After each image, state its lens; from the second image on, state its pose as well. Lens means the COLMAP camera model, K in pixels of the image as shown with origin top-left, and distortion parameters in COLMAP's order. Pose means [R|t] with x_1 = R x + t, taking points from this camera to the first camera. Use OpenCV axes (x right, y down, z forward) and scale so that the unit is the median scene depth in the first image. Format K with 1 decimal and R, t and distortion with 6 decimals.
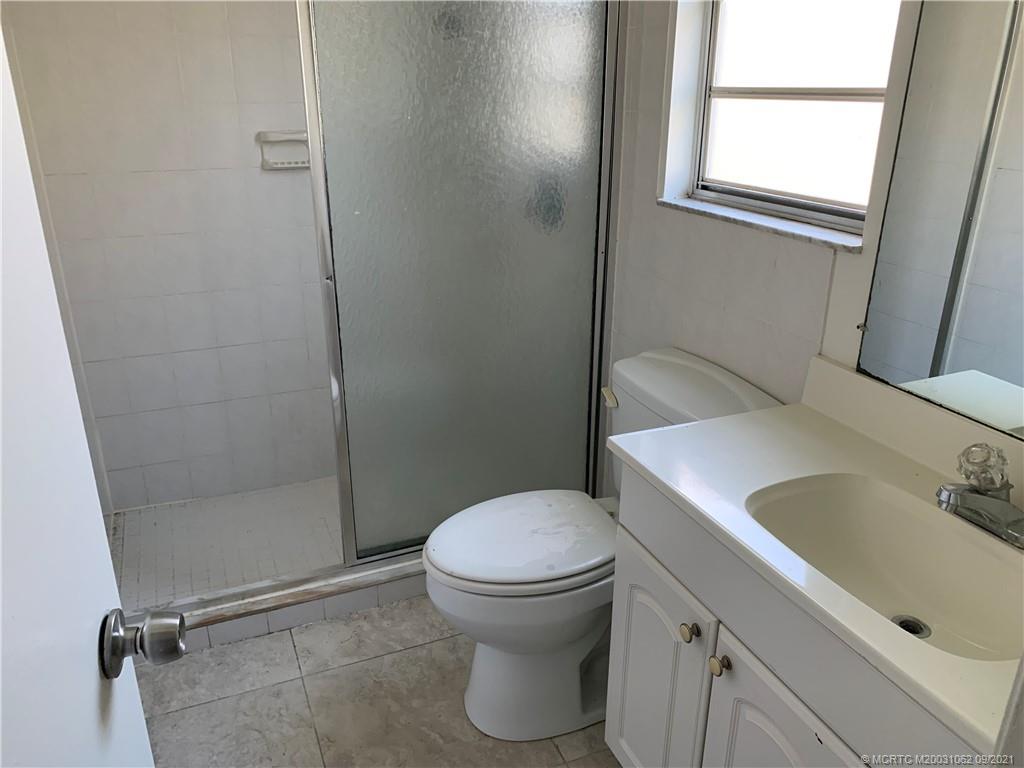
lens RADIAL K [[777.0, 0, 511.0], [0, 777.0, 385.7], [0, 0, 1]] dist [0.016387, -0.008662]
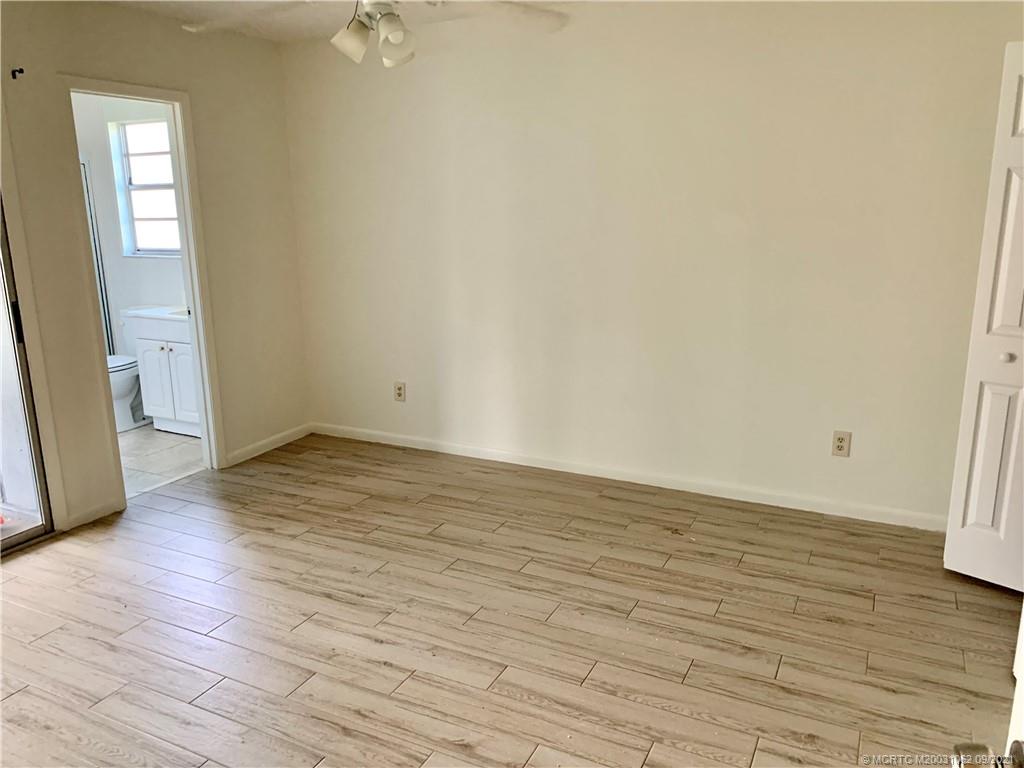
lens RADIAL K [[777.0, 0, 514.5], [0, 777.0, 384.3], [0, 0, 1]] dist [0.016387, -0.008662]
pose [[0.765322, -0.172311, 0.620155, -0.616199], [0.252062, 0.966780, -0.042444, 0.766431], [-0.592239, 0.188801, 0.783331, -2.190677]]
